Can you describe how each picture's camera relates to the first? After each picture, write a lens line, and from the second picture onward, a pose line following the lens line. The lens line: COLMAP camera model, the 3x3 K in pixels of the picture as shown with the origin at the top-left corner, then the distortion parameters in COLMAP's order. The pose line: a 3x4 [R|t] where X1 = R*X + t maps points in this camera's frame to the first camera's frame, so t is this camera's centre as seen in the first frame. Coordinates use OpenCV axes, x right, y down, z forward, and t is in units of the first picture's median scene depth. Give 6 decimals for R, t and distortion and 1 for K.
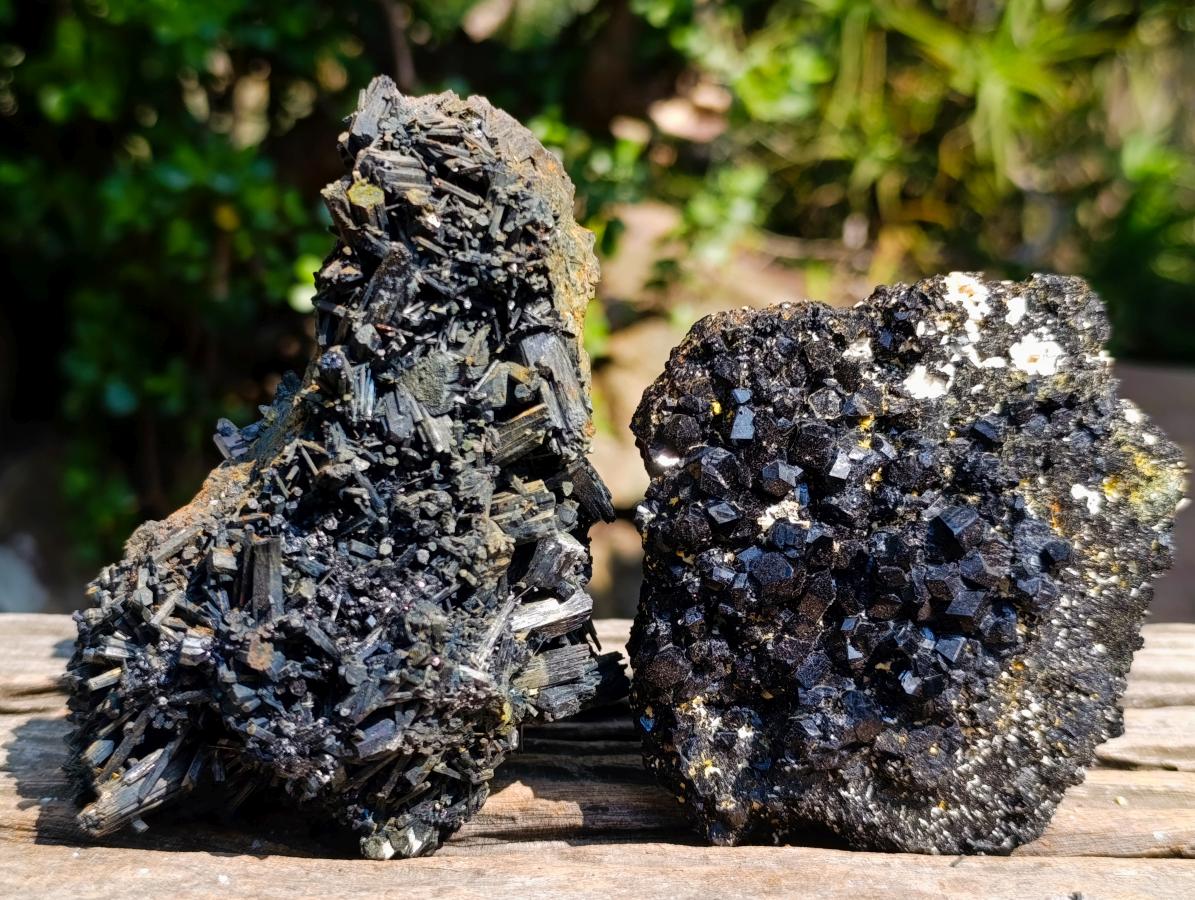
lens RADIAL K [[1733.9, 0, 597.5], [0, 1733.9, 450.0], [0, 0, 1]] dist [0.347495, -2.255780]
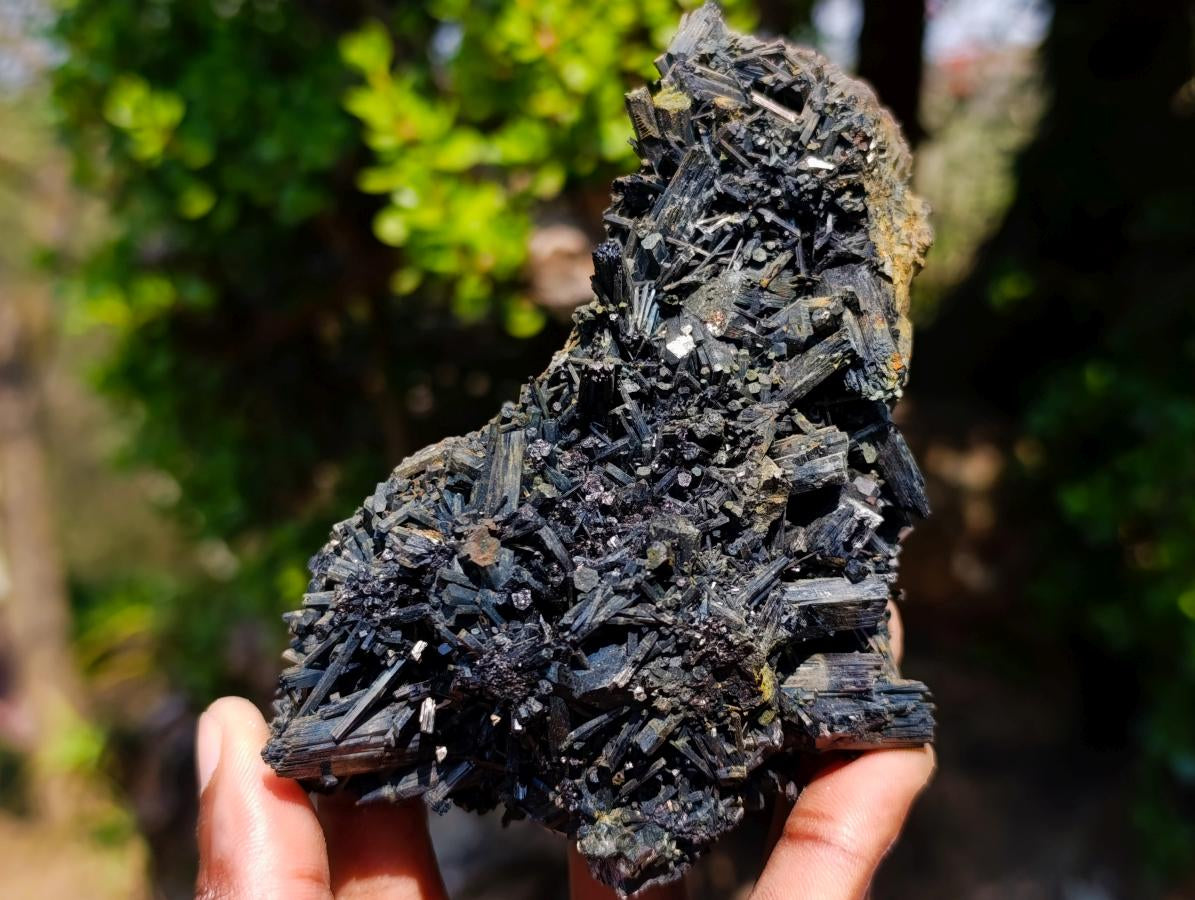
lens RADIAL K [[1733.9, 0, 597.5], [0, 1733.9, 450.0], [0, 0, 1]] dist [0.347495, -2.255780]
pose [[0.964006, 0.054732, -0.260187, 0.079920], [-0.133983, 0.945251, -0.297573, 0.305006], [0.229655, 0.321722, 0.918560, 0.196545]]
